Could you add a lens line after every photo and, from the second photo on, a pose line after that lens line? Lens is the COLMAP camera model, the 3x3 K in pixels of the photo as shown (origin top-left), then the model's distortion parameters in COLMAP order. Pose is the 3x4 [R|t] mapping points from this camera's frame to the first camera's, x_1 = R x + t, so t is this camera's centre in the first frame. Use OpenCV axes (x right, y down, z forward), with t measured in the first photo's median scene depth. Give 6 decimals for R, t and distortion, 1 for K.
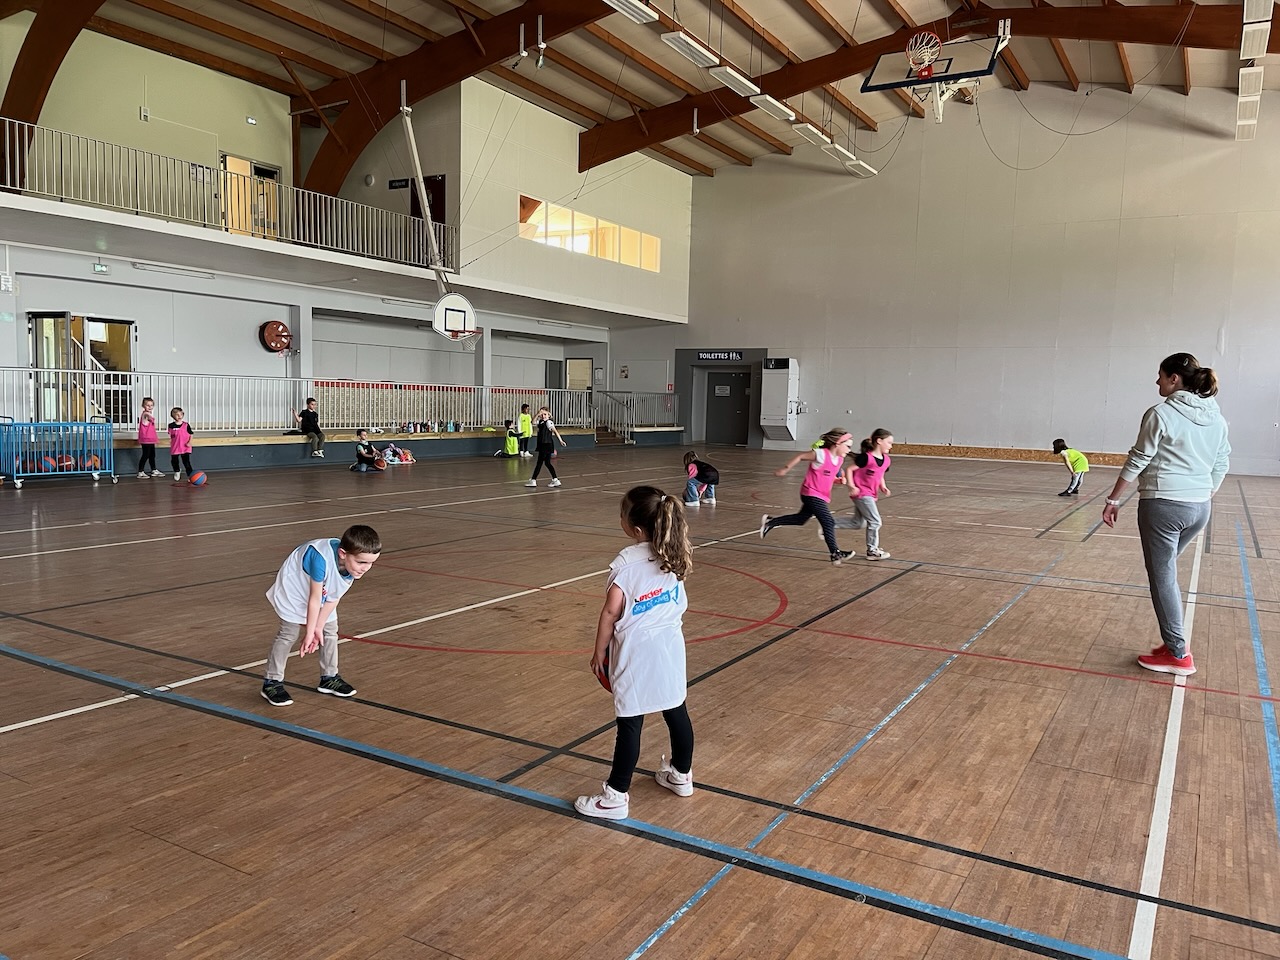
lens RADIAL K [[977.7, 0, 640.0], [0, 977.7, 480.0], [0, 0, 1]] dist [0.079946, -0.143224]
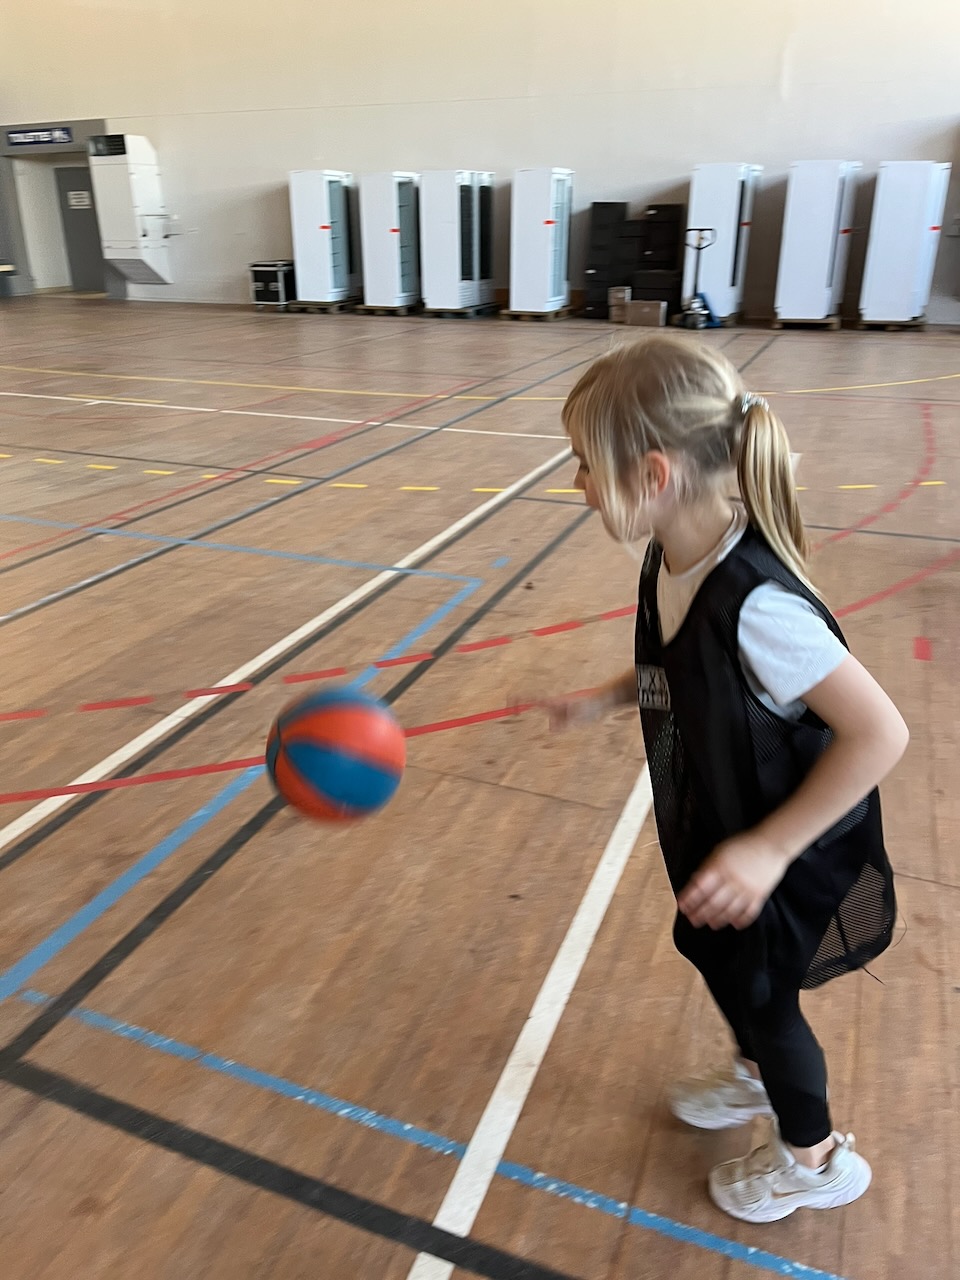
lens RADIAL K [[977.7, 0, 480.0], [0, 977.7, 640.0], [0, 0, 1]] dist [0.079946, -0.143224]
pose [[0.988902, -0.087187, 0.120300, 0.251440], [0.044340, 0.946001, 0.321118, -0.018740], [-0.141801, -0.312220, 0.939368, 0.315076]]
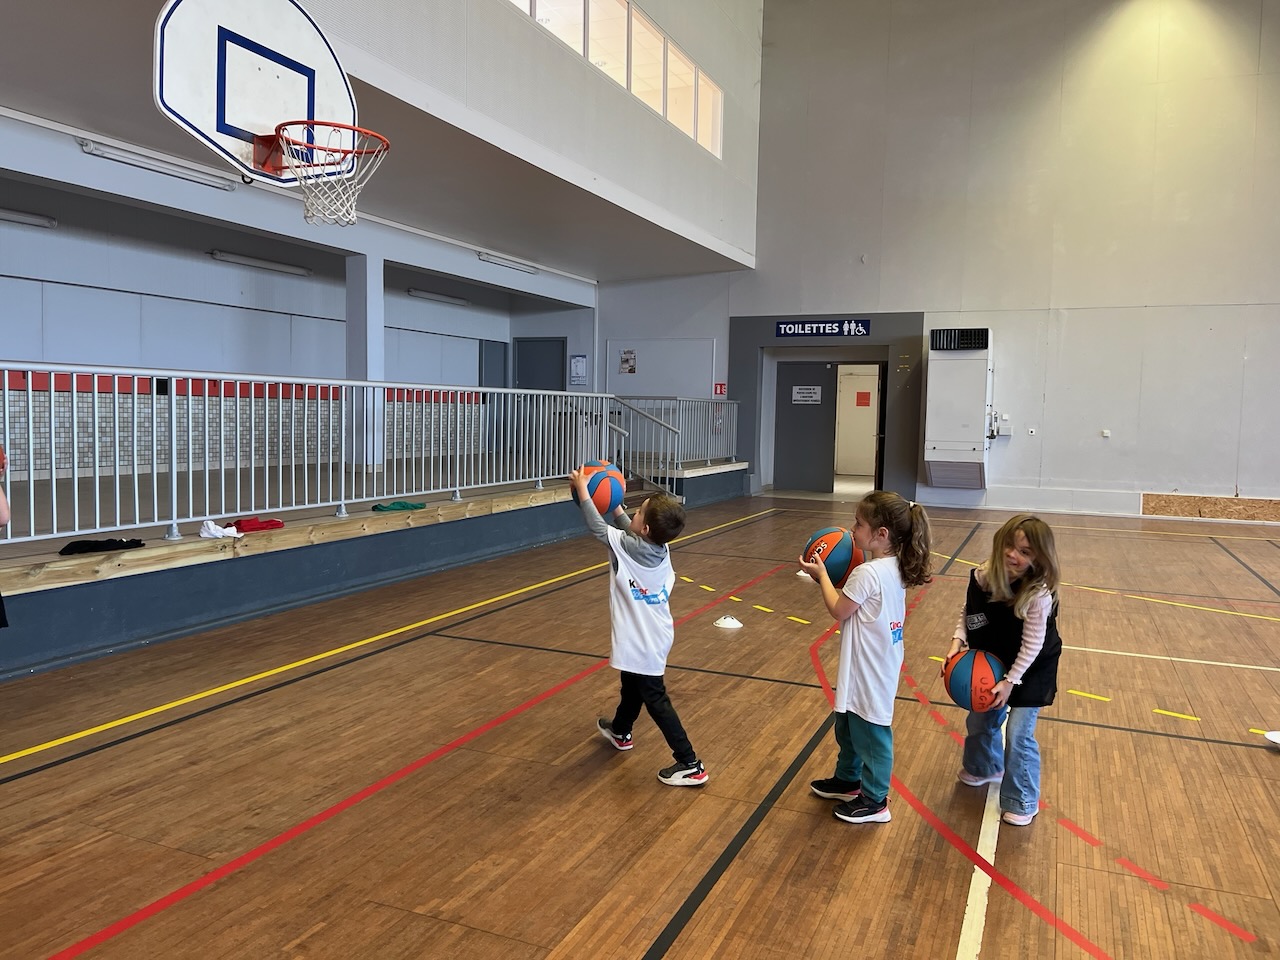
lens RADIAL K [[977.7, 0, 640.0], [0, 977.7, 480.0], [0, 0, 1]] dist [0.079946, -0.143224]
pose [[0.991965, -0.015405, 0.125570, -0.085672], [0.016494, 0.999835, -0.007640, -0.043277], [-0.125432, 0.009650, 0.992055, 0.495340]]
